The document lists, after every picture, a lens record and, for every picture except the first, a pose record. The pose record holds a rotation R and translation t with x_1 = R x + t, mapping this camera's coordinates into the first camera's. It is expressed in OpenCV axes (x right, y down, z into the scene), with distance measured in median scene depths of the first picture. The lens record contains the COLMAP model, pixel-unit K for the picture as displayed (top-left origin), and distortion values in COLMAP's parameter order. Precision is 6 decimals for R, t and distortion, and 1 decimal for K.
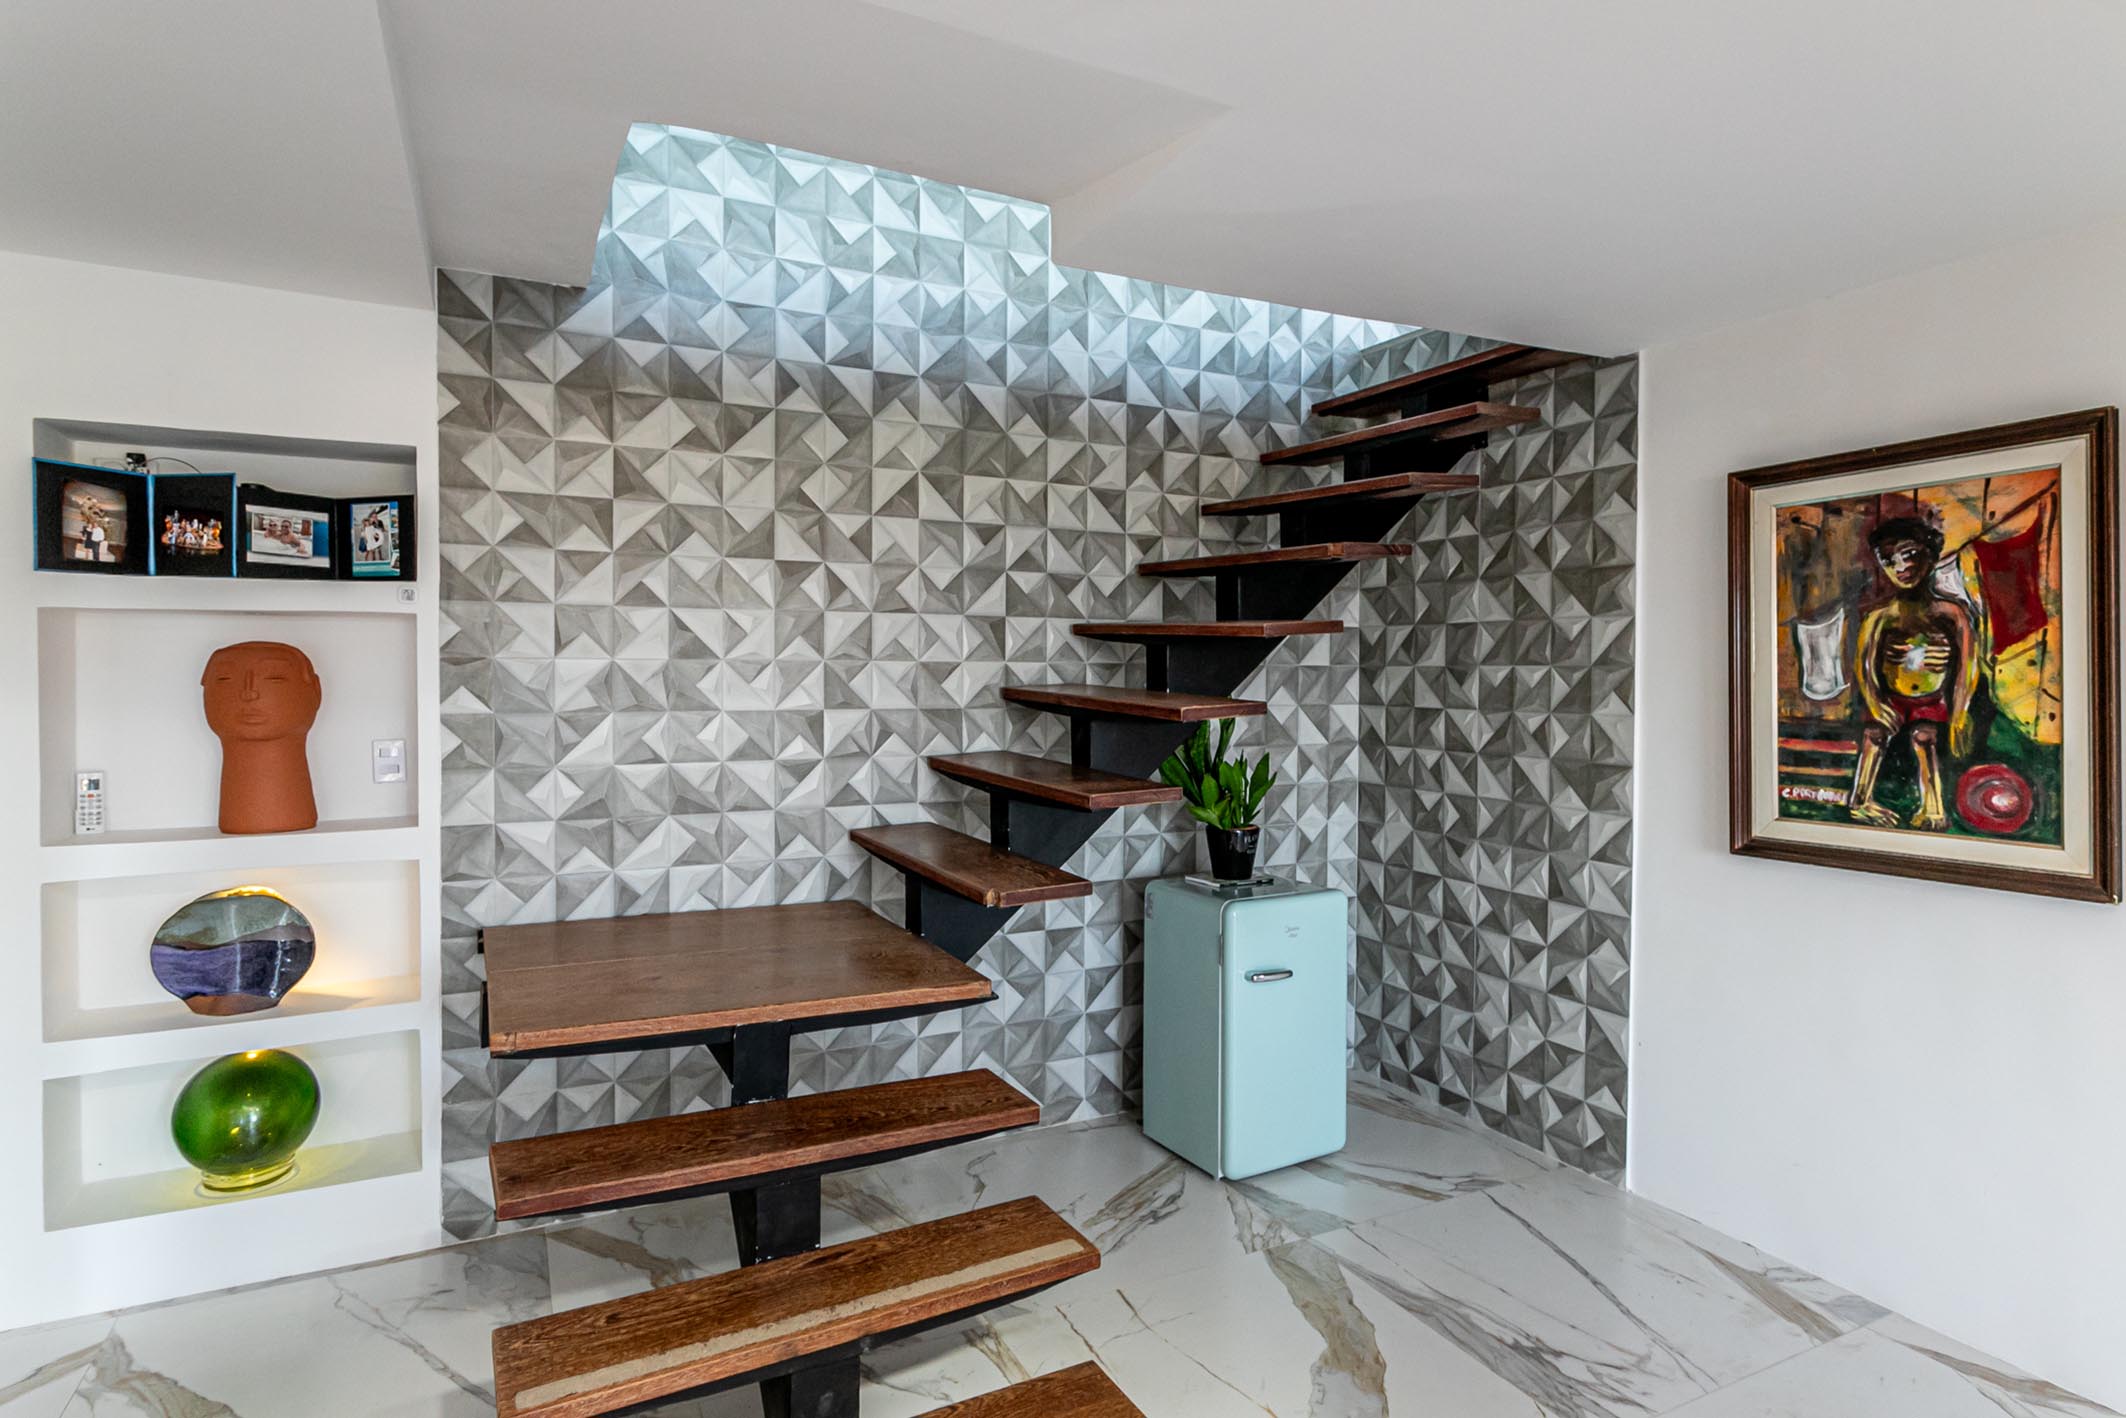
lens RADIAL K [[1148.7, 0, 1058.2], [0, 1148.7, 694.2], [0, 0, 1]] dist [-0.007025, 0.001435]
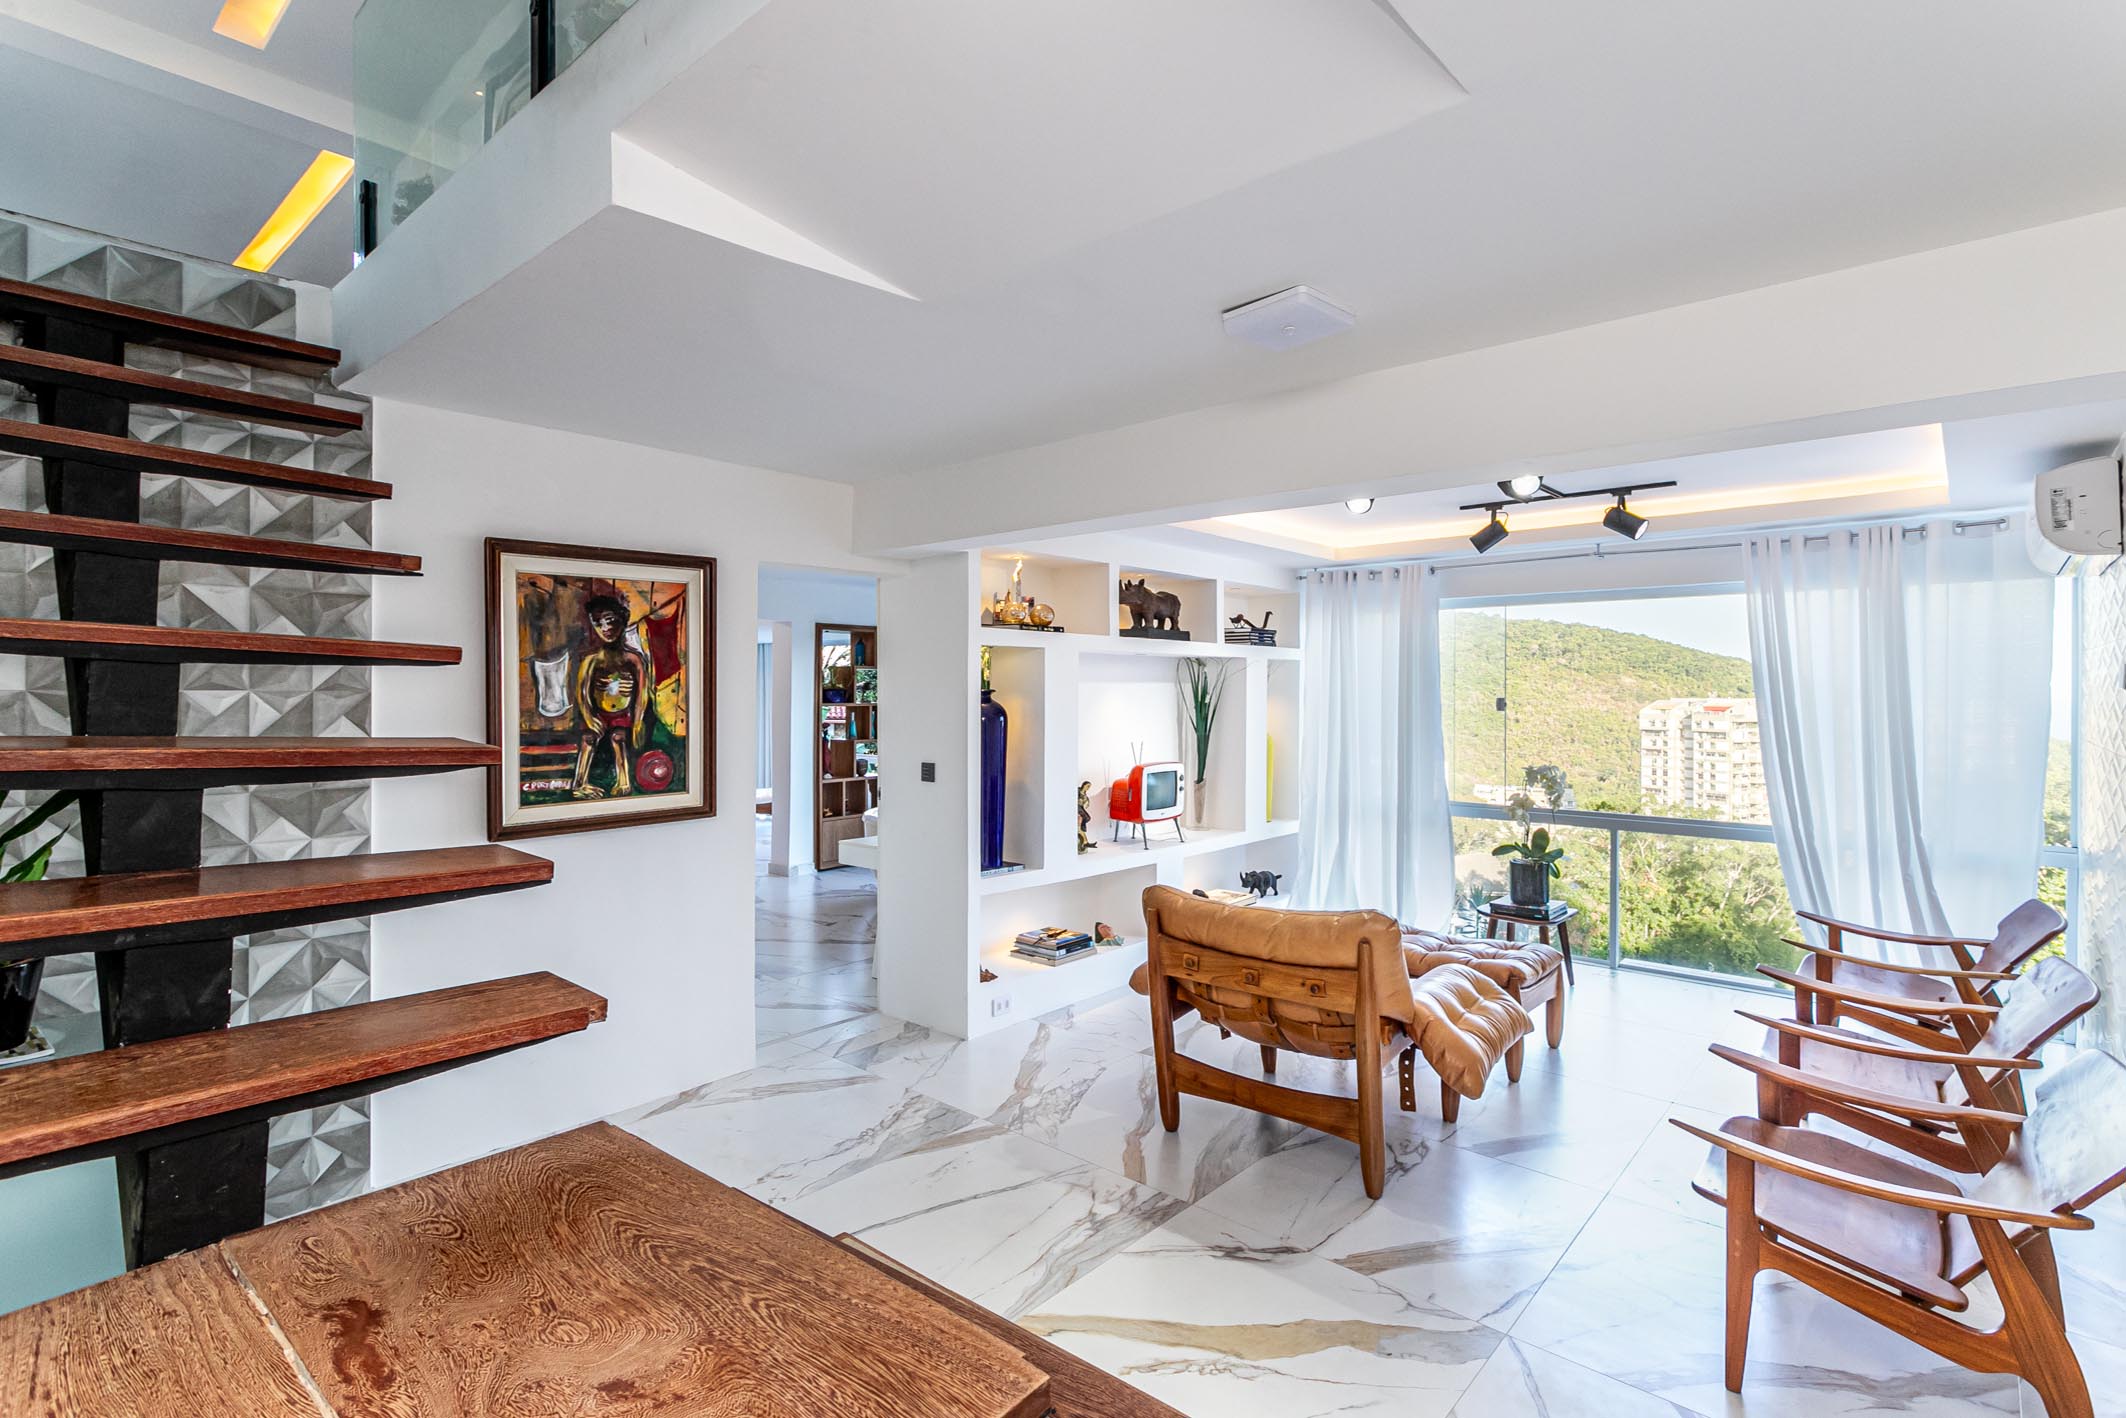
lens RADIAL K [[1016.4, 0, 1065.7], [0, 1016.4, 695.1], [0, 0, 1]] dist [0.001537, 0.002273]
pose [[-0.377115, -0.008025, 0.926132, -0.627758], [0.013845, 0.999802, 0.014301, -0.026400], [-0.926063, 0.018215, -0.376929, 0.777487]]
